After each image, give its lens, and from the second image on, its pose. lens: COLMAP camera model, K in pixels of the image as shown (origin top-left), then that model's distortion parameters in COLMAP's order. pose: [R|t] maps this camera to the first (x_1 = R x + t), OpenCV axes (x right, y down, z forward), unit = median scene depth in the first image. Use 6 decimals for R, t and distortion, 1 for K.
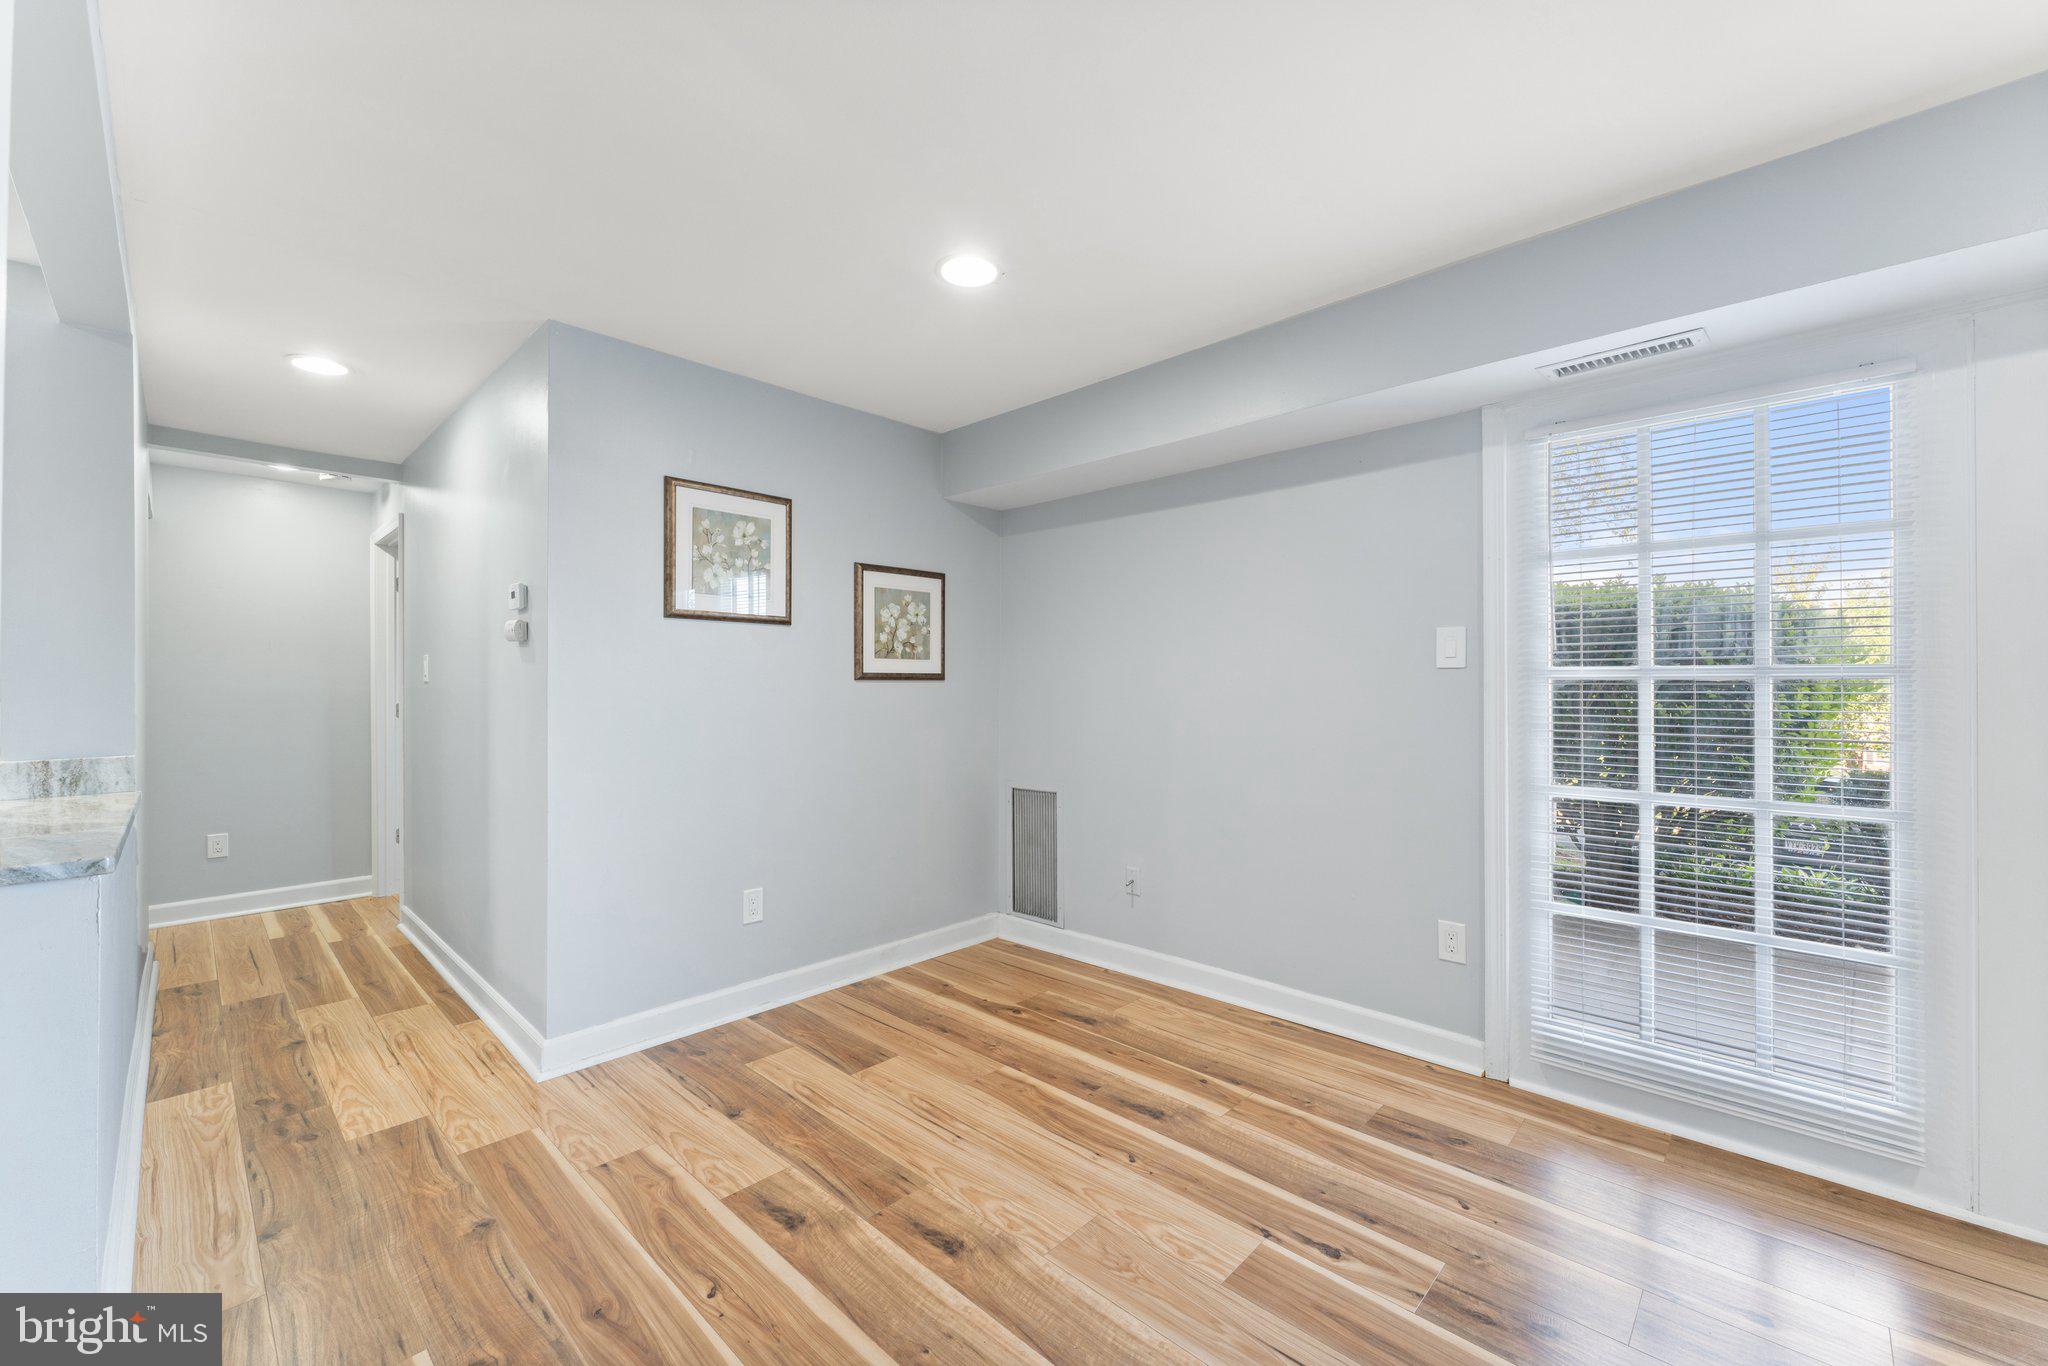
lens RADIAL K [[826.9, 0, 1028.9], [0, 826.9, 687.5], [0, 0, 1]] dist [0.003346, -0.000076]
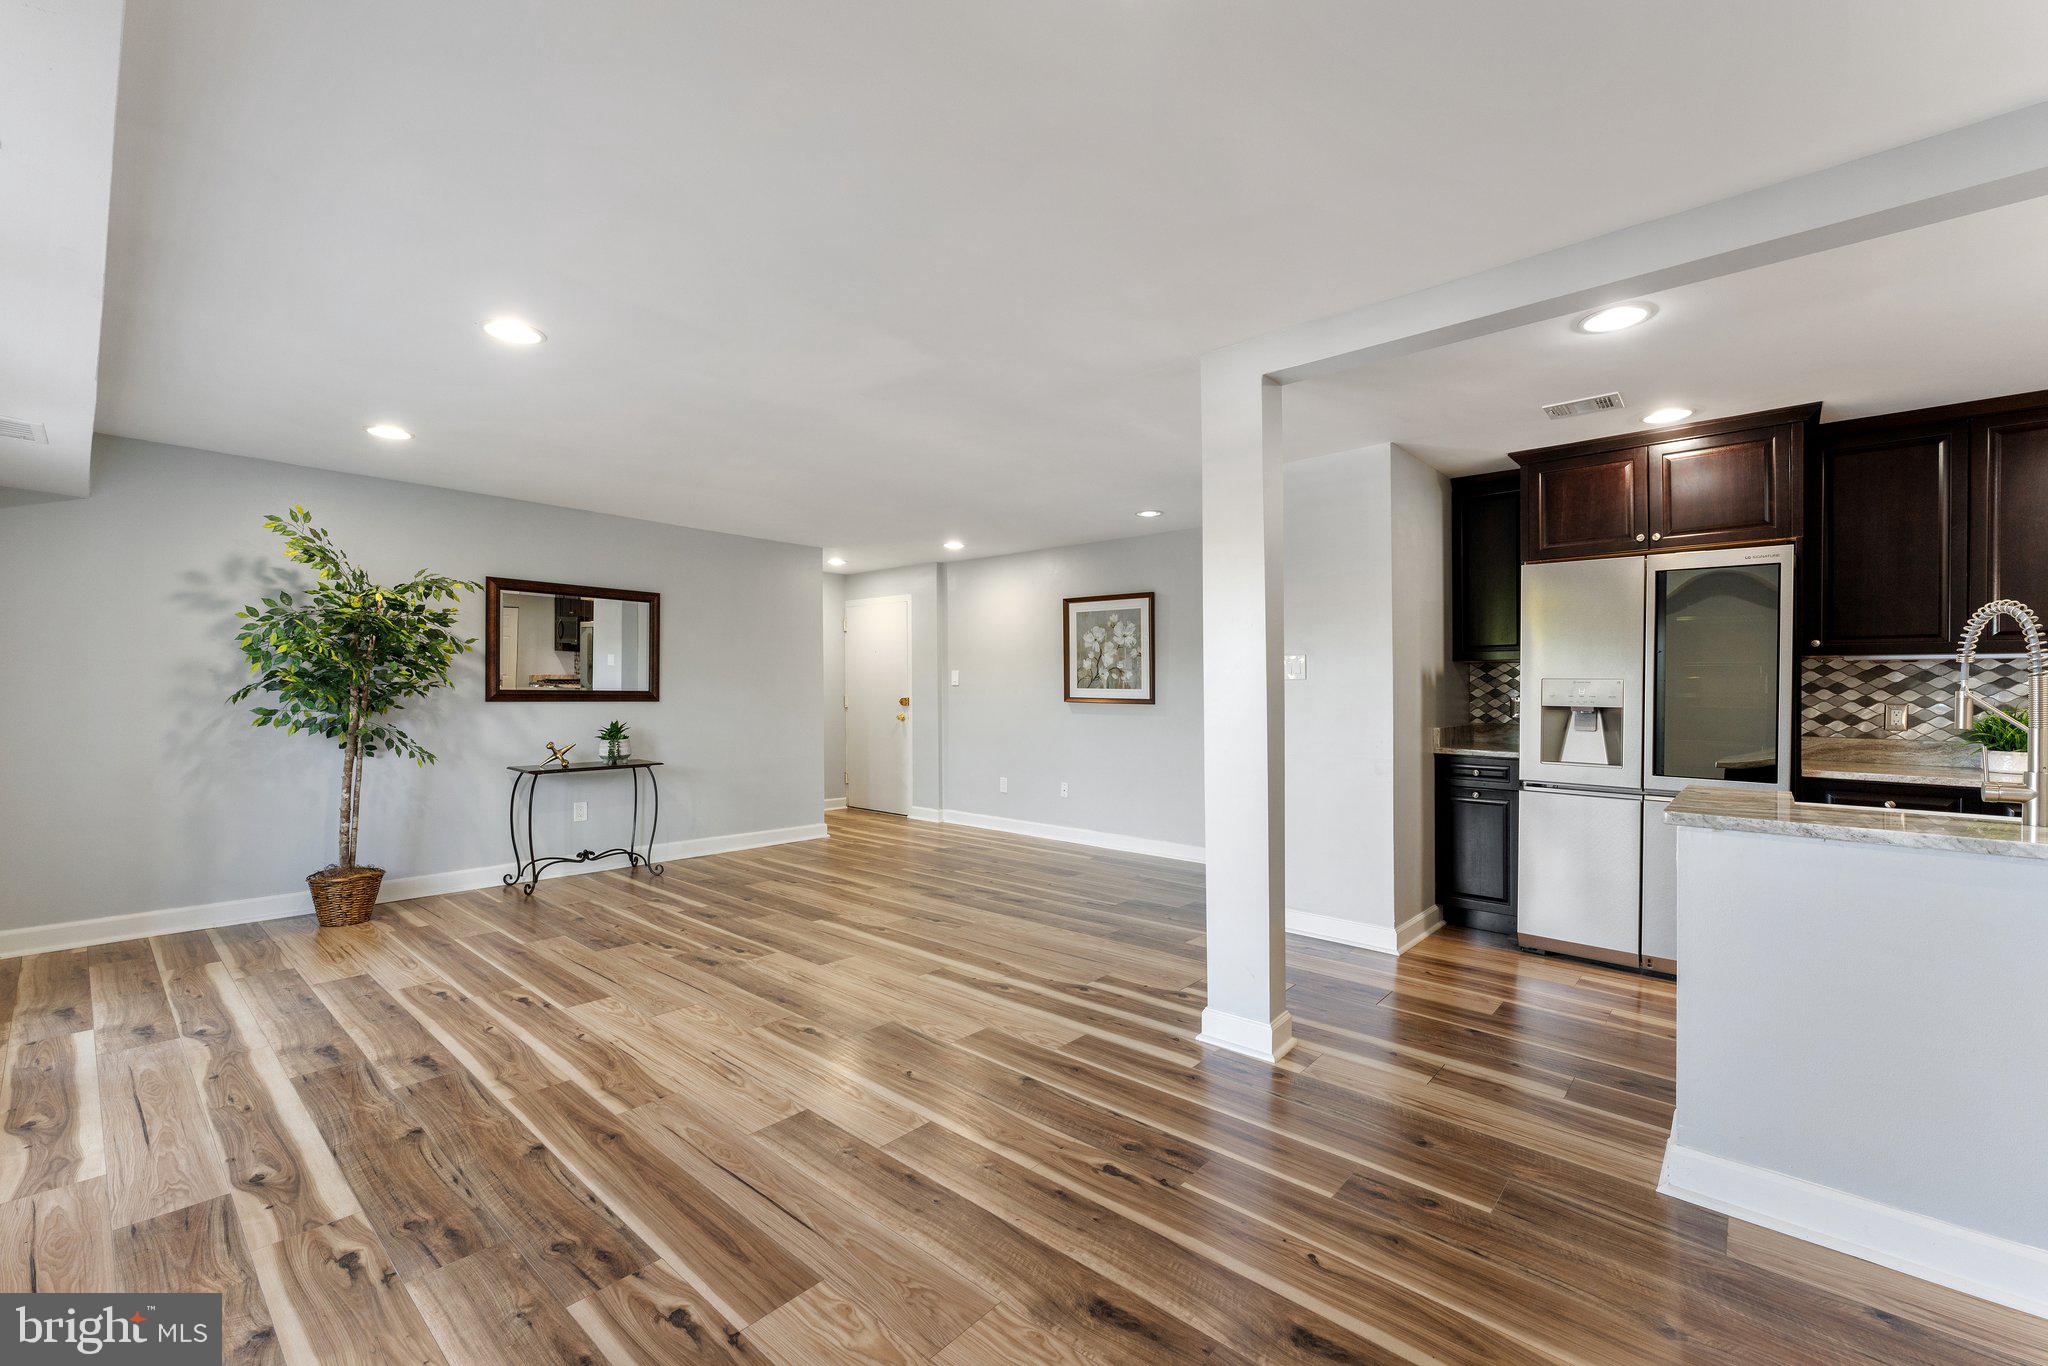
lens RADIAL K [[826.9, 0, 1015.0], [0, 826.9, 723.2], [0, 0, 1]] dist [0.003346, -0.000076]
pose [[-0.999116, -0.001286, -0.042024, 0.028552], [-0.003030, 0.999135, 0.041467, 0.001723], [0.041935, 0.041558, -0.998256, 1.306364]]
